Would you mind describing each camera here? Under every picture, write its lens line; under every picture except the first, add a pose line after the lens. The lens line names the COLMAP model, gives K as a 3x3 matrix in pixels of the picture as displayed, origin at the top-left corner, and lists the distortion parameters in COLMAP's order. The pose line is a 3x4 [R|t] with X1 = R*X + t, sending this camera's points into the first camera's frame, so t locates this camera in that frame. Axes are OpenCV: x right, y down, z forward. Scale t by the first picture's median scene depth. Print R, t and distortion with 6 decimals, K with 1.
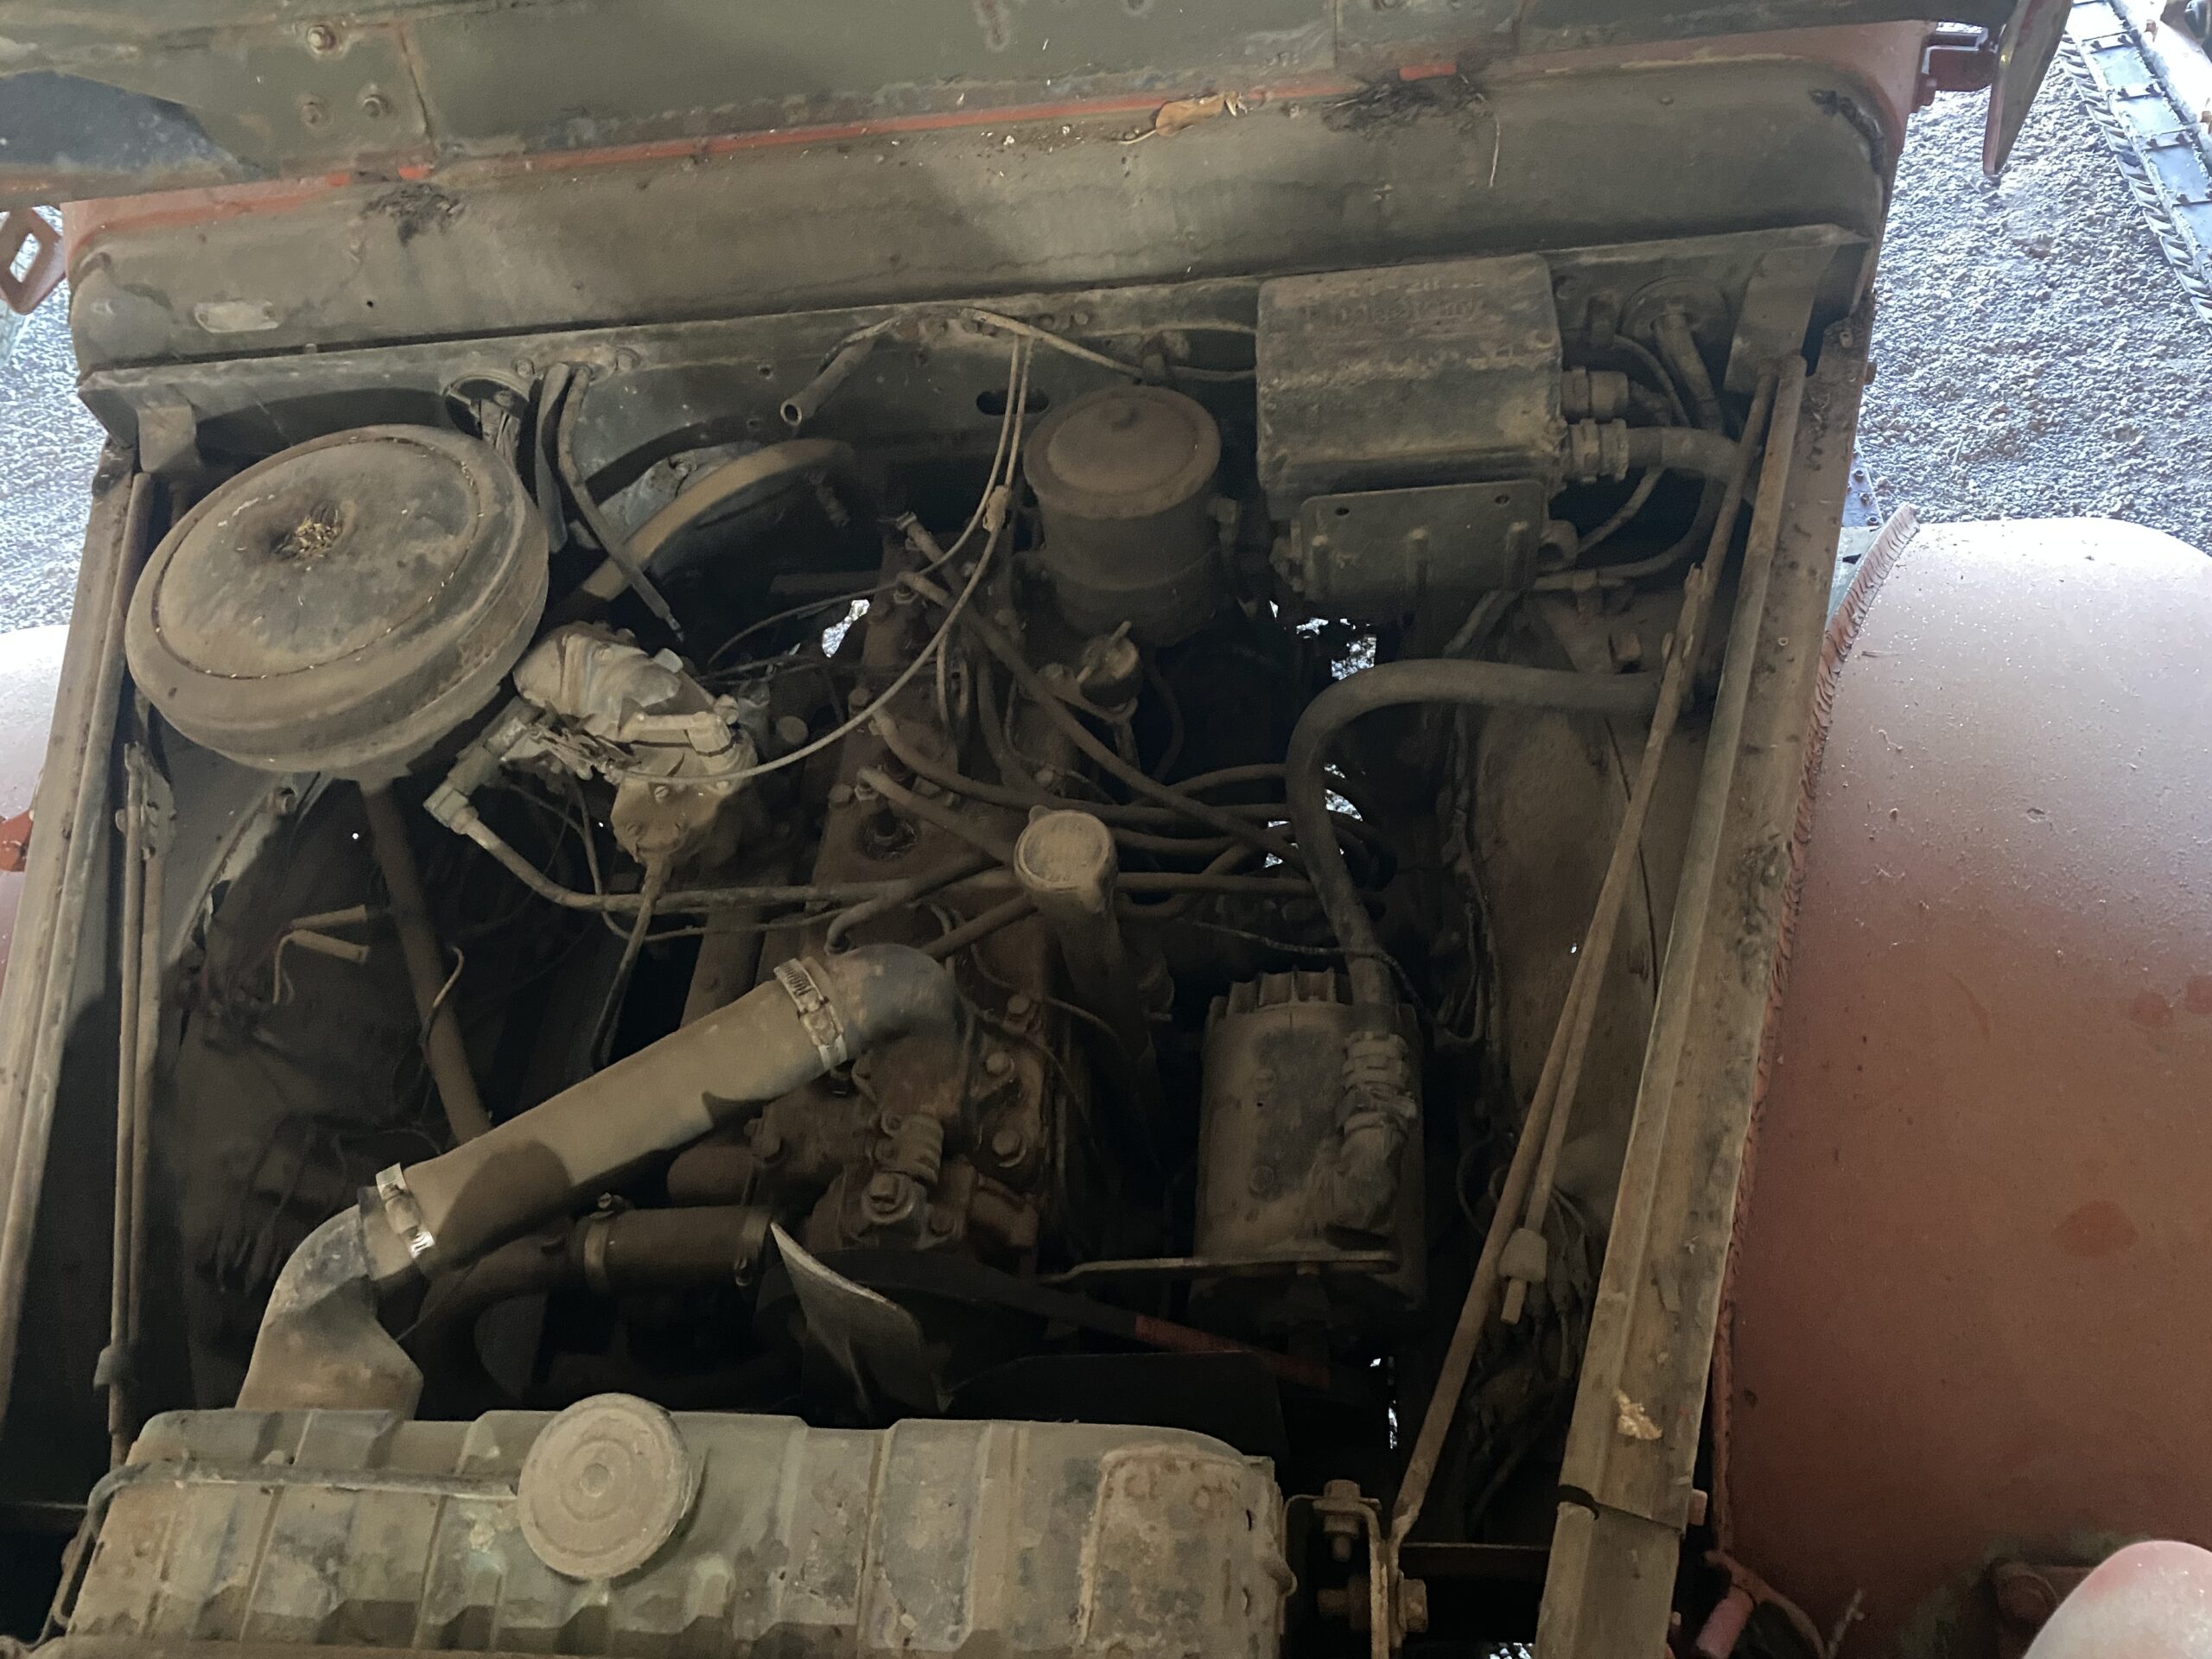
lens RADIAL K [[1676.4, 0, 1100.9], [0, 1676.4, 841.6], [0, 0, 1]] dist [0.014882, -0.008370]
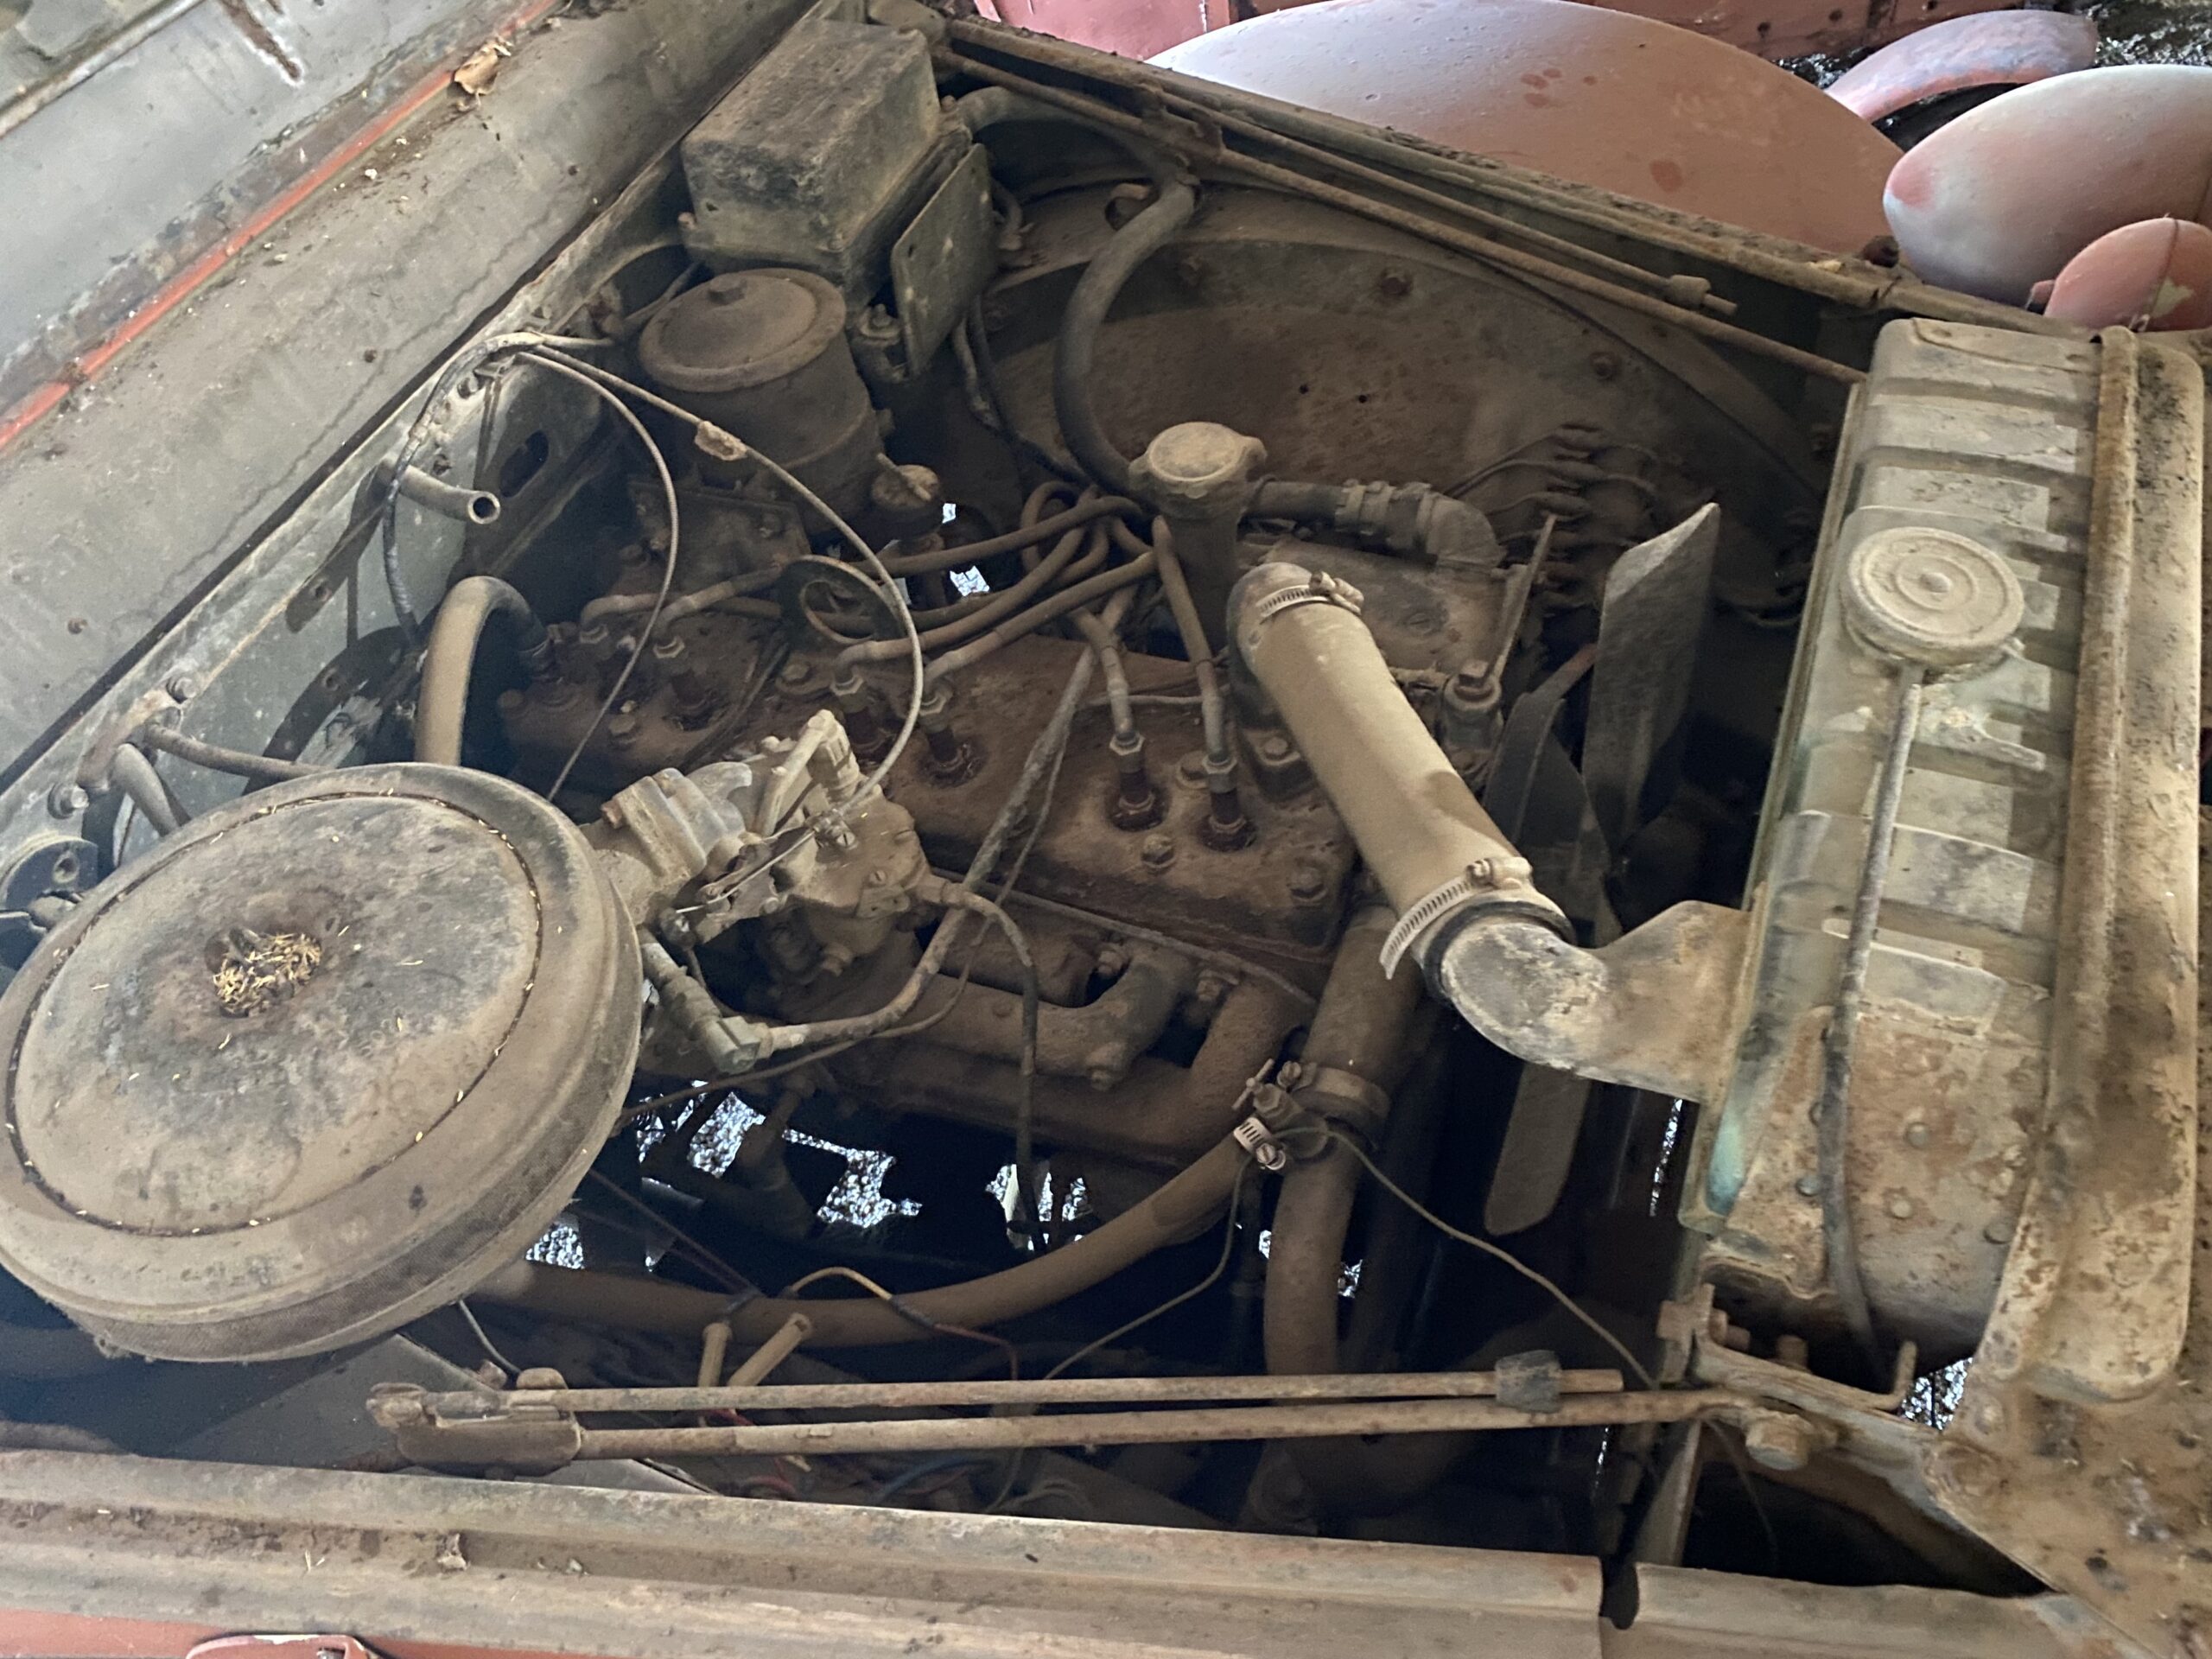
lens RADIAL K [[1676.4, 0, 1100.9], [0, 1676.4, 841.6], [0, 0, 1]] dist [0.014882, -0.008370]
pose [[0.321226, -0.649689, 0.688998, -0.769650], [0.802688, 0.572850, 0.165937, -0.061862], [-0.502499, 0.499747, 0.705512, 0.376025]]
